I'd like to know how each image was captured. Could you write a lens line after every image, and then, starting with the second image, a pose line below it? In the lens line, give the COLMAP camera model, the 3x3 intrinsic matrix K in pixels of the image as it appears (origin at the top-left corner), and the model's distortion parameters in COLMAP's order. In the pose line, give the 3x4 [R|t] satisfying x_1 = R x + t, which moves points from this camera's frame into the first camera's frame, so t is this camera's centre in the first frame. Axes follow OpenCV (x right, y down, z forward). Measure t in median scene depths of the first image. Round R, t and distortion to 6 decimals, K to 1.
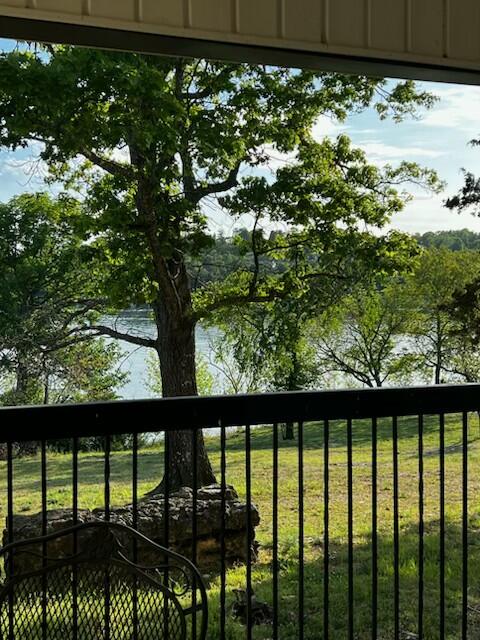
lens RADIAL K [[813.9, 0, 243.2], [0, 813.9, 320.8], [0, 0, 1]] dist [0.130406, 0.000000]
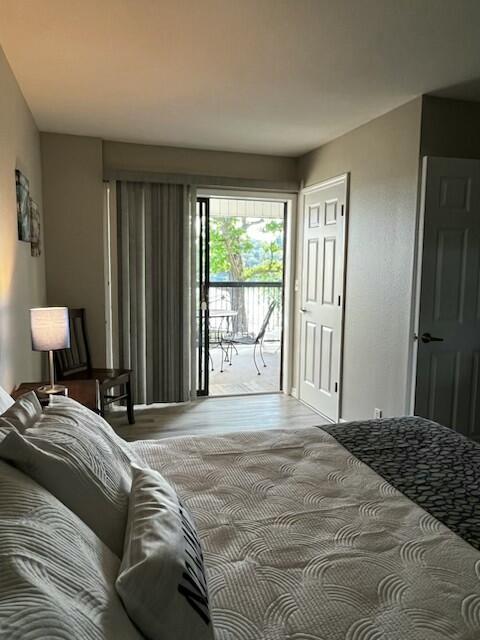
lens RADIAL K [[468.2, 0, 238.5], [0, 468.2, 320.4], [0, 0, 1]] dist [0.001243, 0.000019]
pose [[0.996442, 0.024808, -0.080553, 0.034382], [-0.019088, 0.997293, 0.071009, 0.020922], [0.082097, -0.069218, 0.994218, -0.363774]]
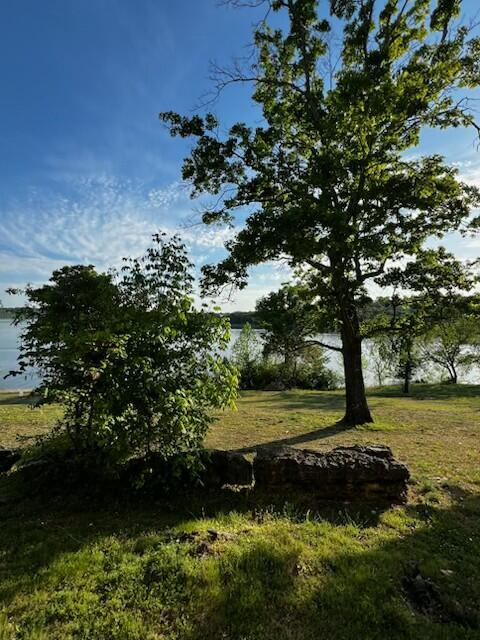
lens RADIAL K [[316.3, 0, 240.5], [0, 316.3, 317.3], [0, 0, 1]] dist [-0.003322, 0.000238]
pose [[0.913793, -0.001868, -0.406175, -0.014417], [-0.019786, 0.998598, -0.049105, -0.010593], [0.405697, 0.052908, 0.912475, 0.153242]]
